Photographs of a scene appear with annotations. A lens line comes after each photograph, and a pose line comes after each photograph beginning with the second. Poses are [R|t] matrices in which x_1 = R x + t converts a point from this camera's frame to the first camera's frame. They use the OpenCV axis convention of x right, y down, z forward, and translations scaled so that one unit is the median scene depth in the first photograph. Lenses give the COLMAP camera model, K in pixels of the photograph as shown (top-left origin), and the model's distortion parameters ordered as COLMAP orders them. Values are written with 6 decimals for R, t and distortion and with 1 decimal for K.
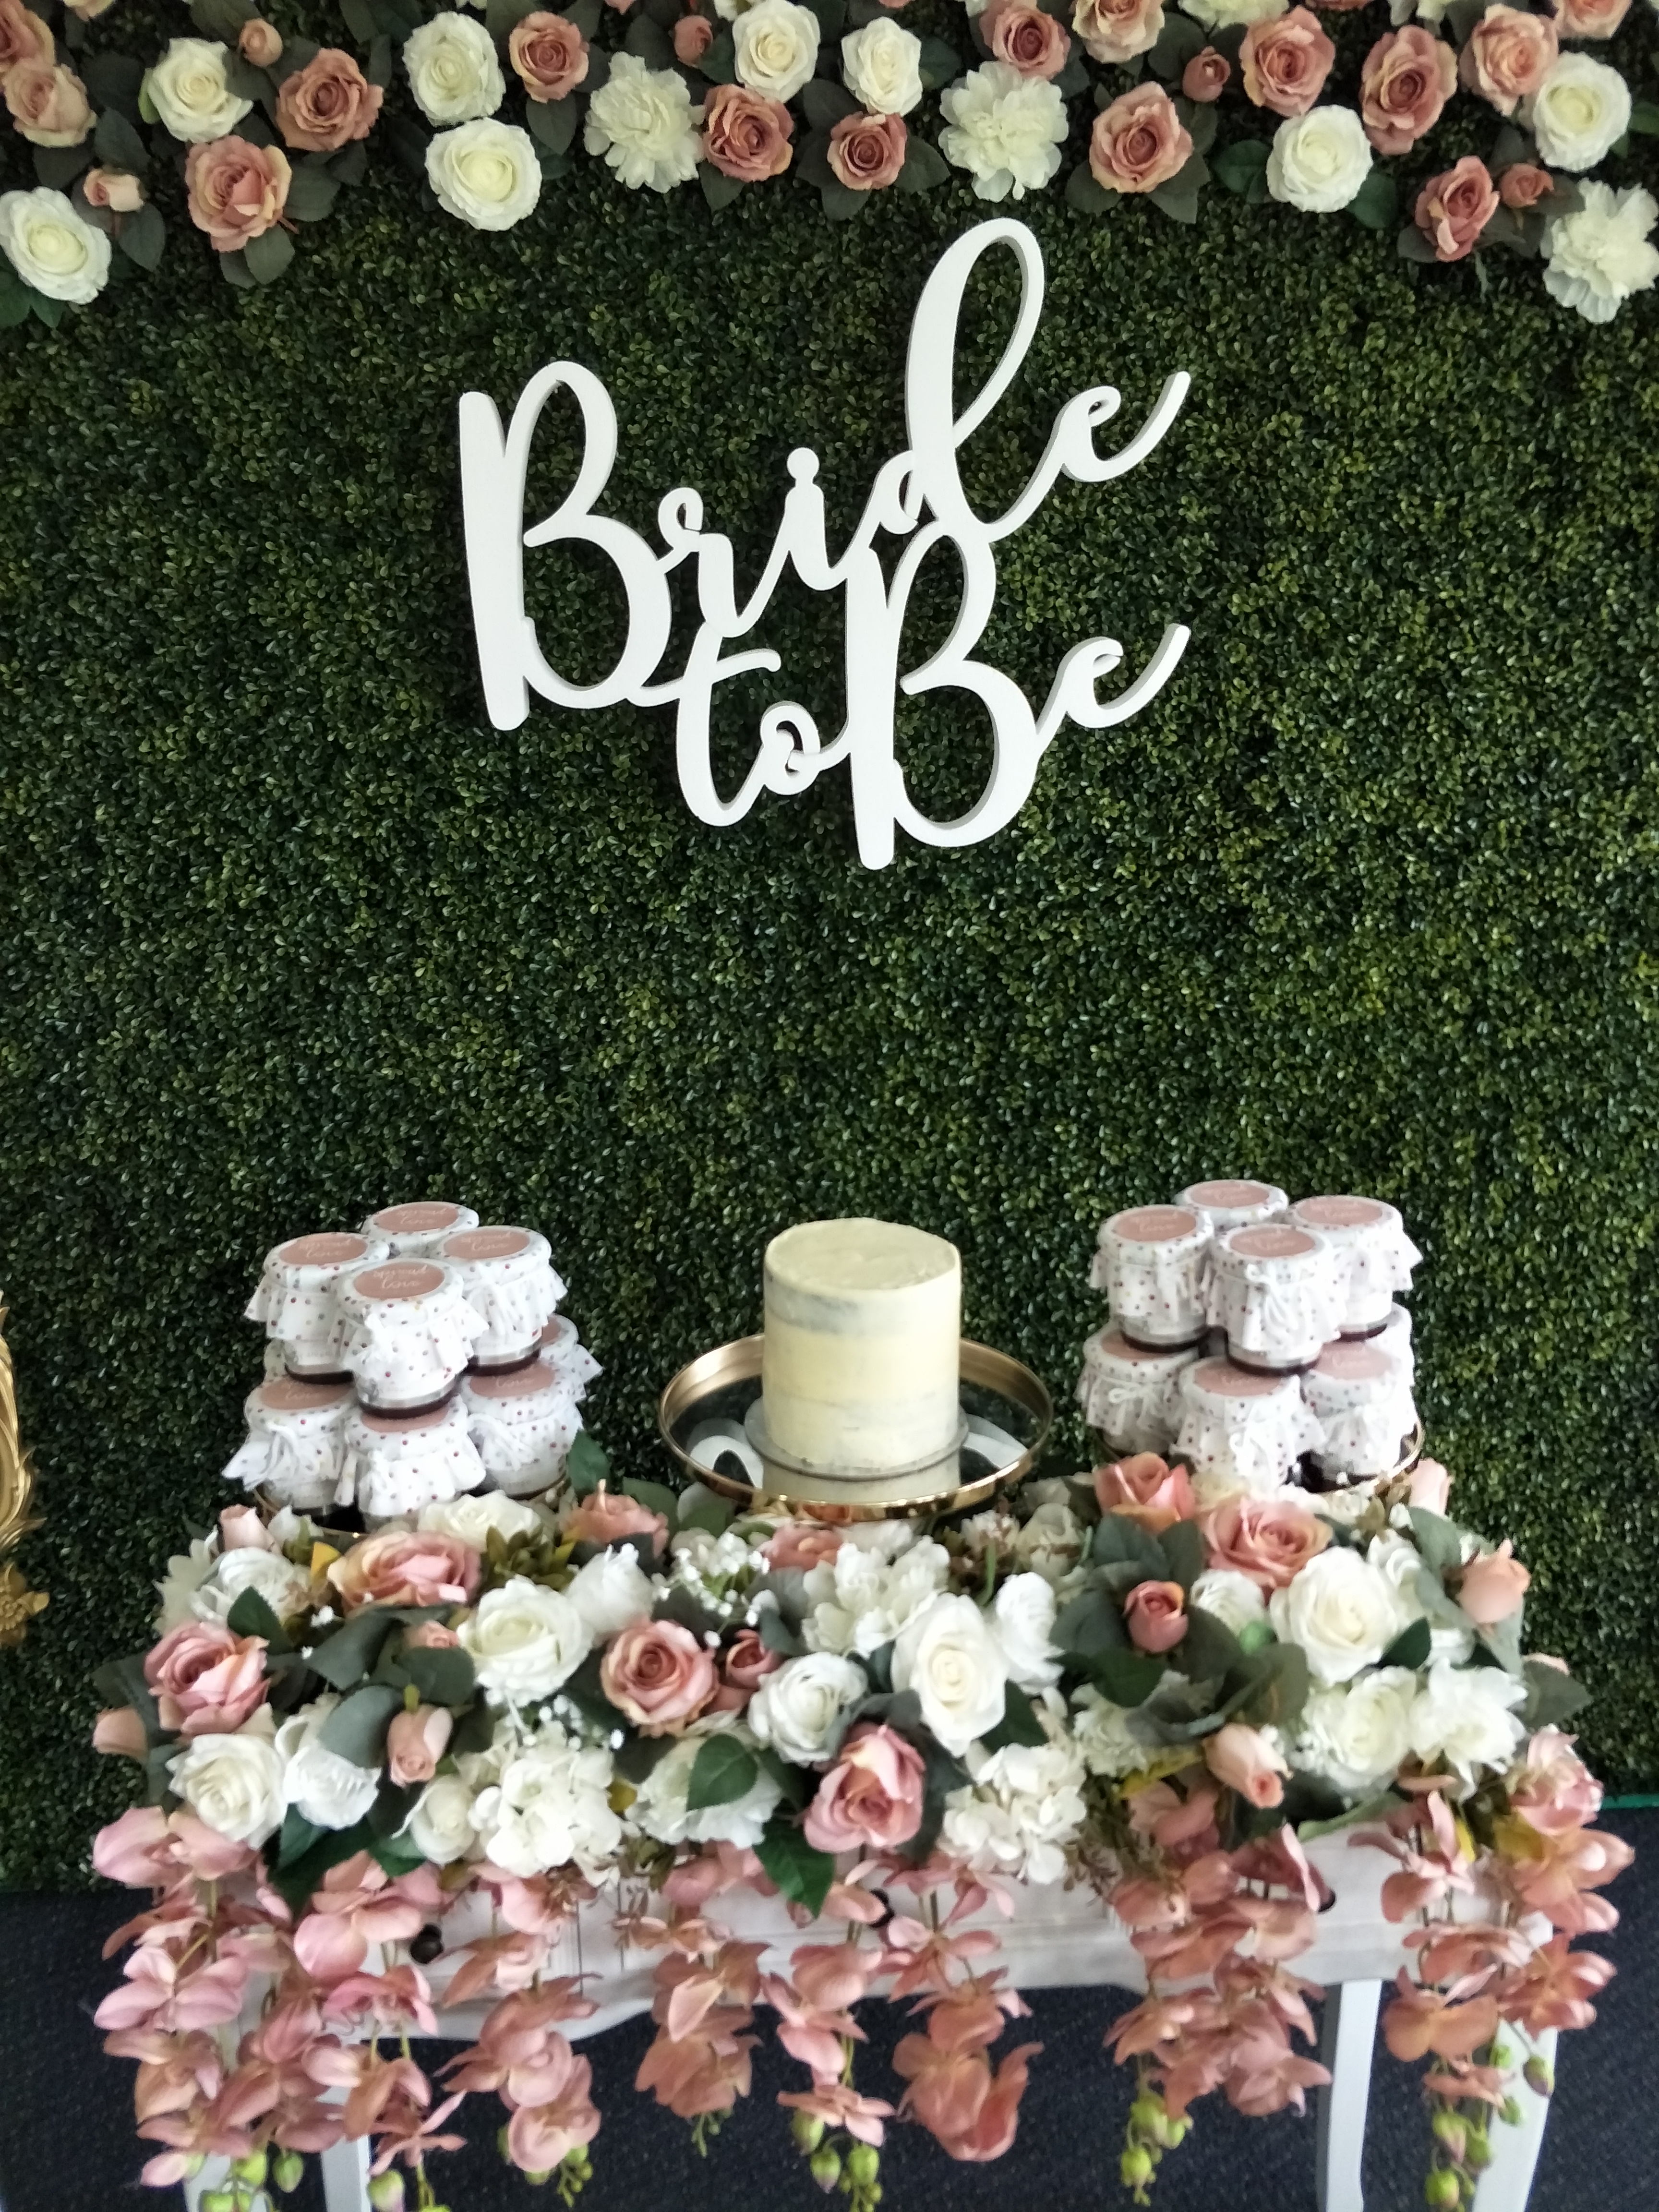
lens RADIAL K [[1776.9, 0, 888.6], [0, 1776.9, 1124.2], [0, 0, 1]] dist [0.016513, -0.060695]
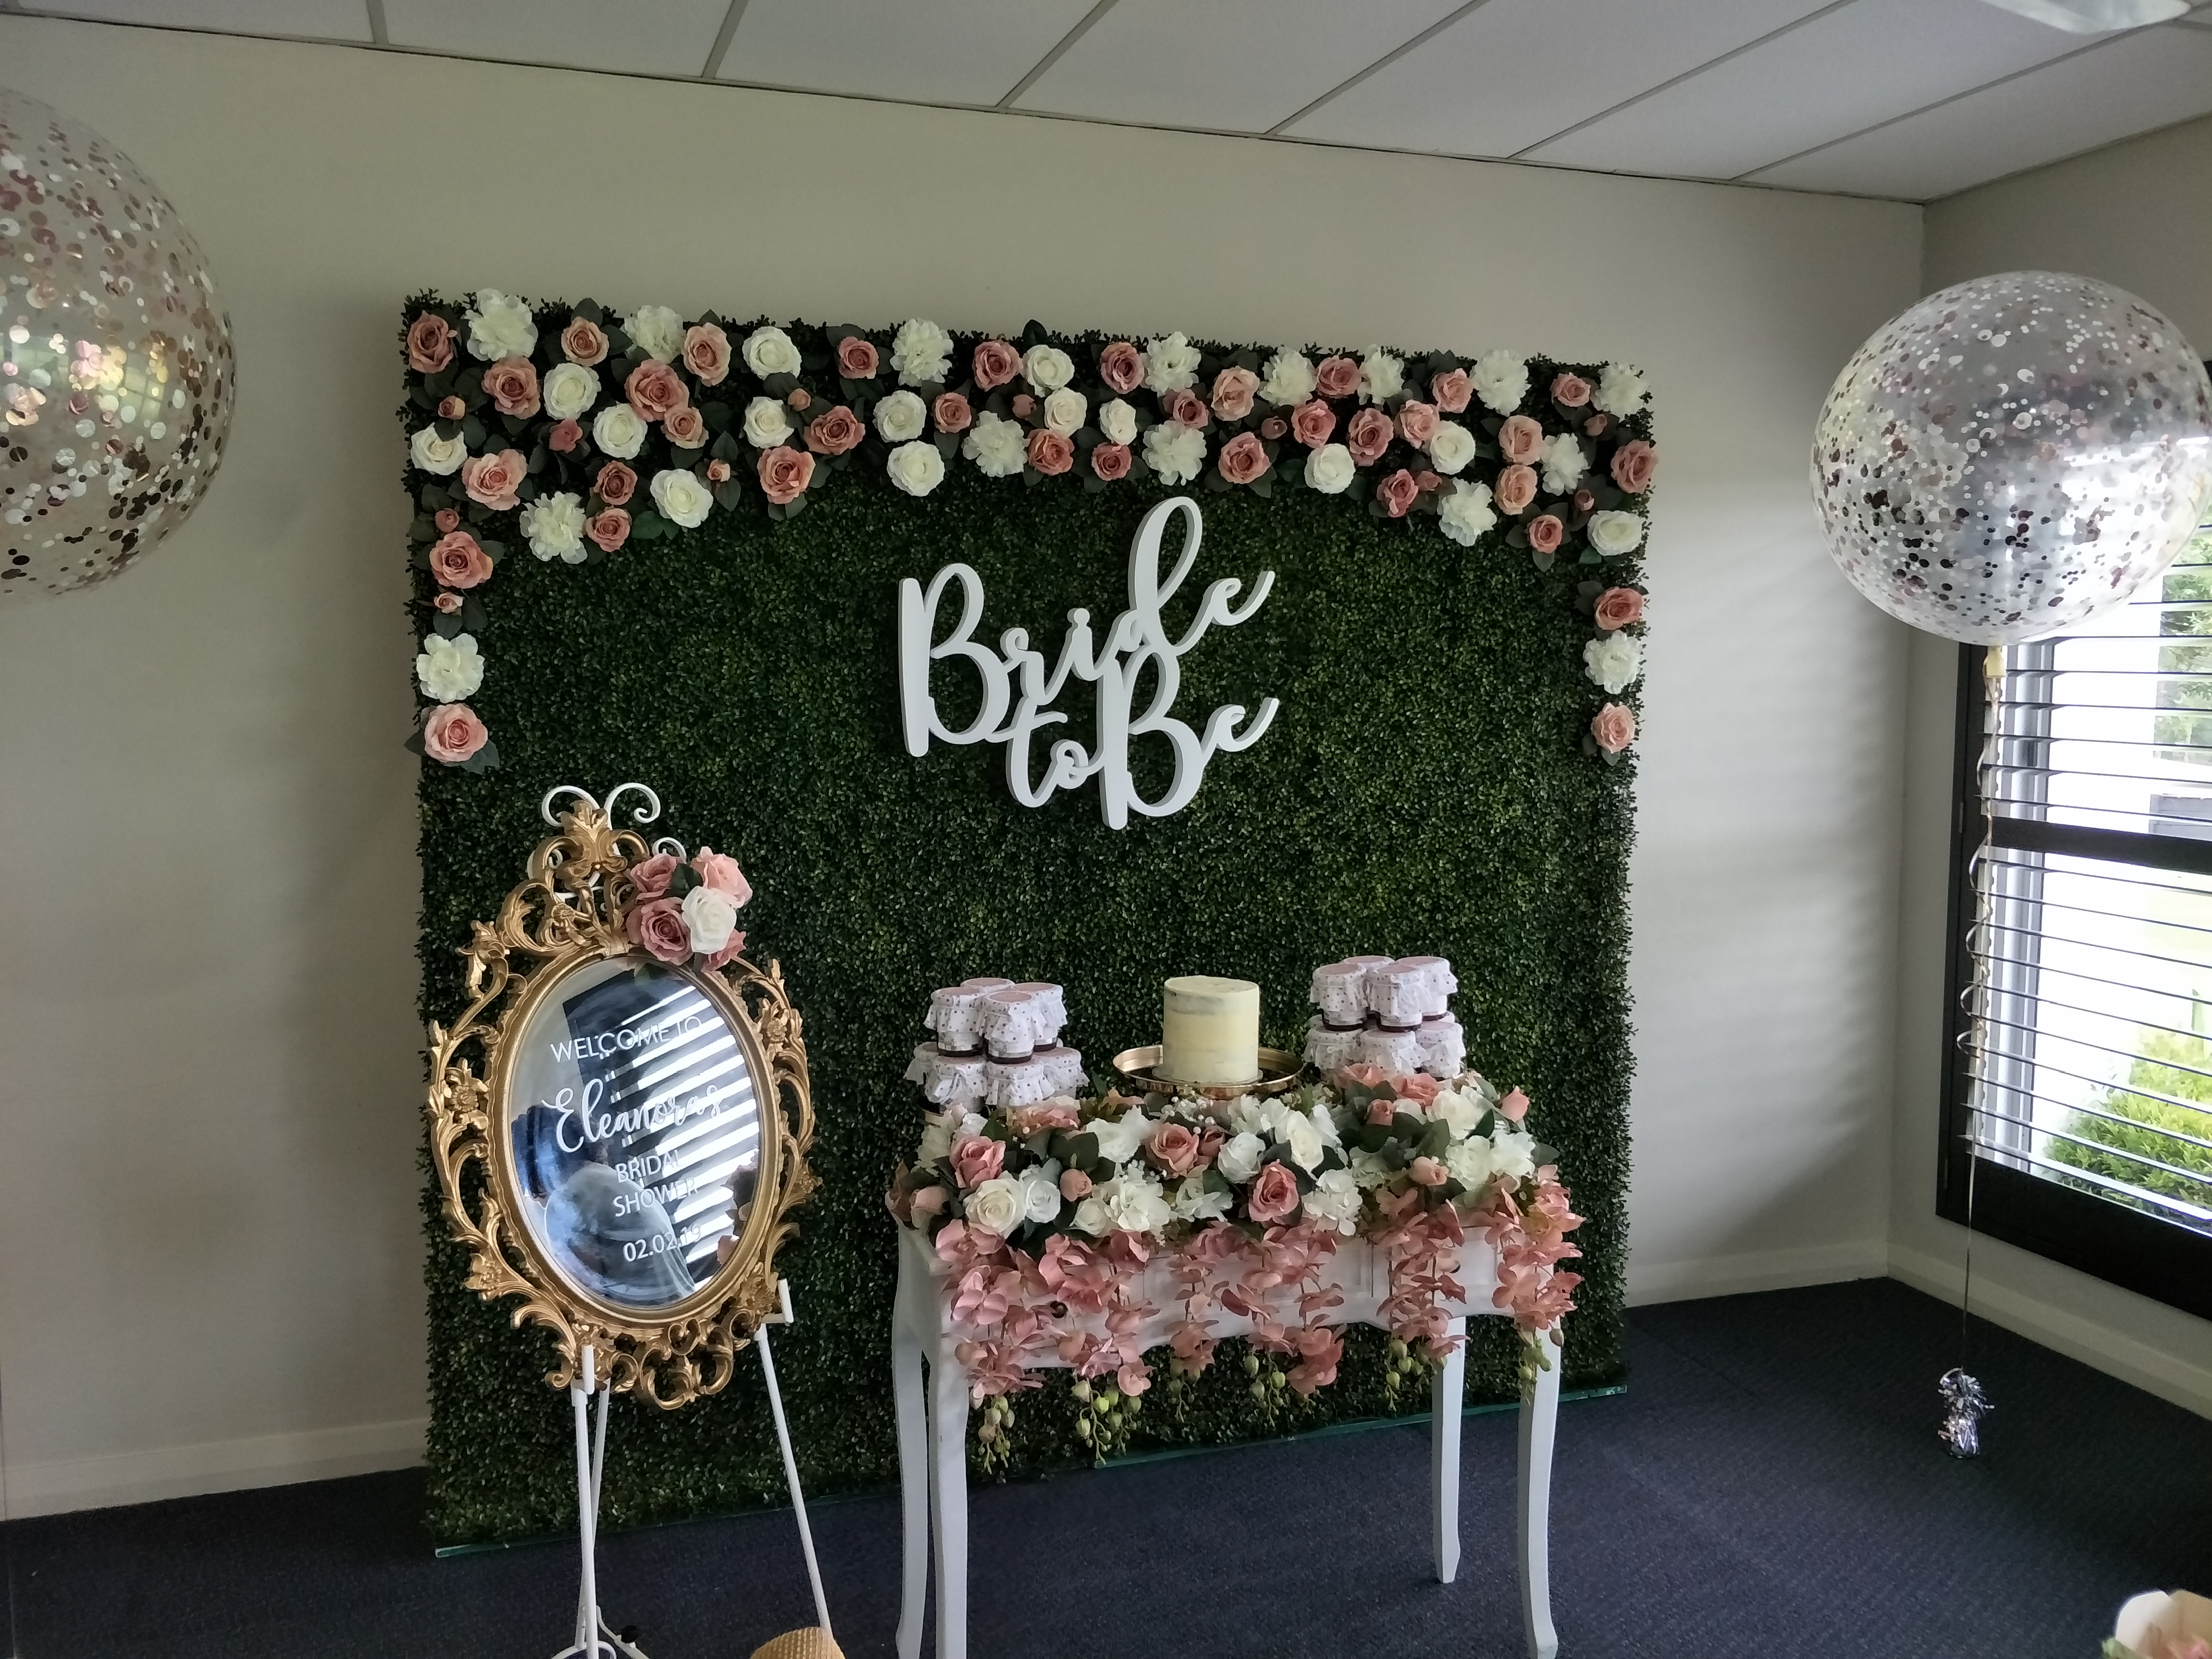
lens RADIAL K [[1776.9, 0, 1113.2], [0, 1776.9, 831.0], [0, 0, 1]] dist [0.016513, -0.060695]
pose [[0.975655, -0.021406, 0.218265, -0.430702], [0.065757, 0.977989, -0.198022, 0.224804], [-0.209222, 0.207553, 0.955588, -0.752400]]
